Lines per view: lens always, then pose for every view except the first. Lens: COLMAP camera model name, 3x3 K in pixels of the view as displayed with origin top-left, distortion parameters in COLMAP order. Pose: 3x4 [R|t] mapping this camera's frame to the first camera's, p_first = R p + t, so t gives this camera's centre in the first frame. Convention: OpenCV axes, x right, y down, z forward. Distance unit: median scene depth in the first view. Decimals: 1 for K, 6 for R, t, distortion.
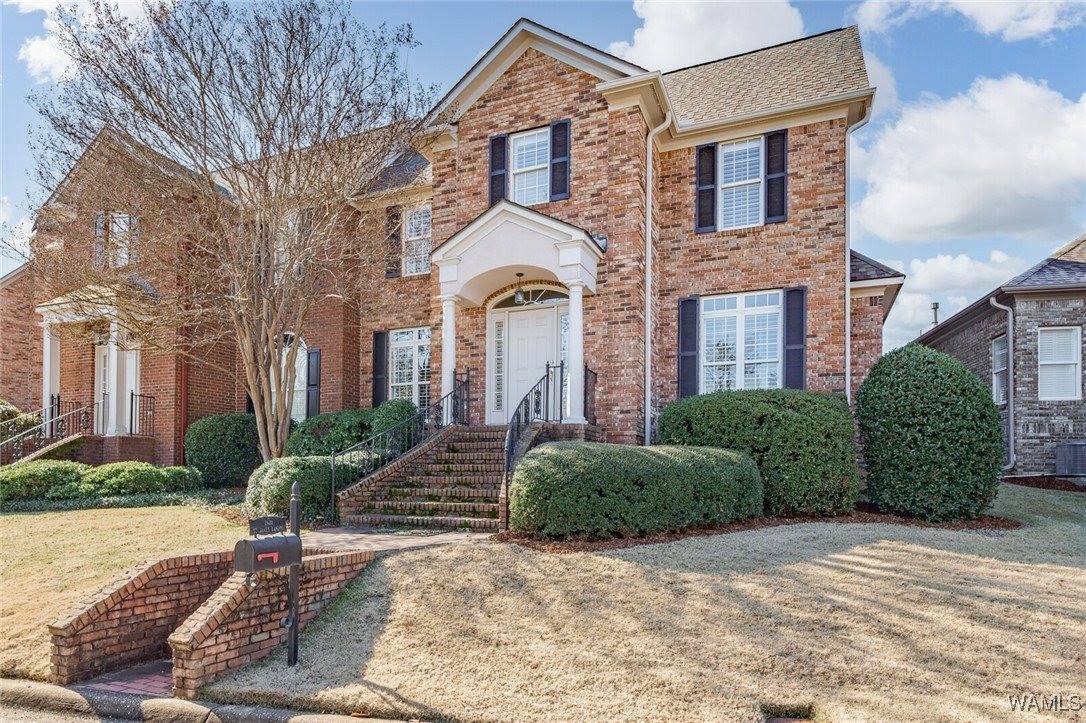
lens RADIAL K [[607.6, 0, 542.7], [0, 607.6, 341.0], [0, 0, 1]] dist [-0.001785, 0.000152]
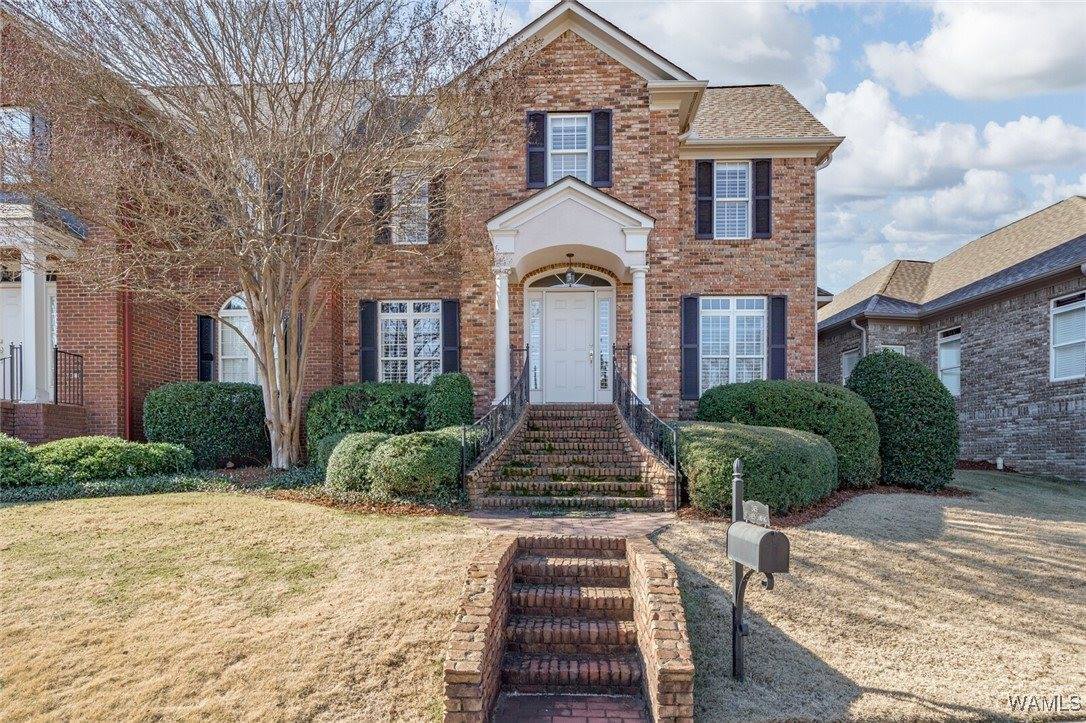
lens RADIAL K [[542.1, 0, 538.2], [0, 542.1, 359.6], [0, 0, 1]] dist [-0.002322, 0.000333]
pose [[0.940983, 0.059642, 0.333157, -0.351964], [-0.073174, 0.996920, 0.028207, 0.038177], [-0.330449, -0.050921, 0.942449, 0.158907]]
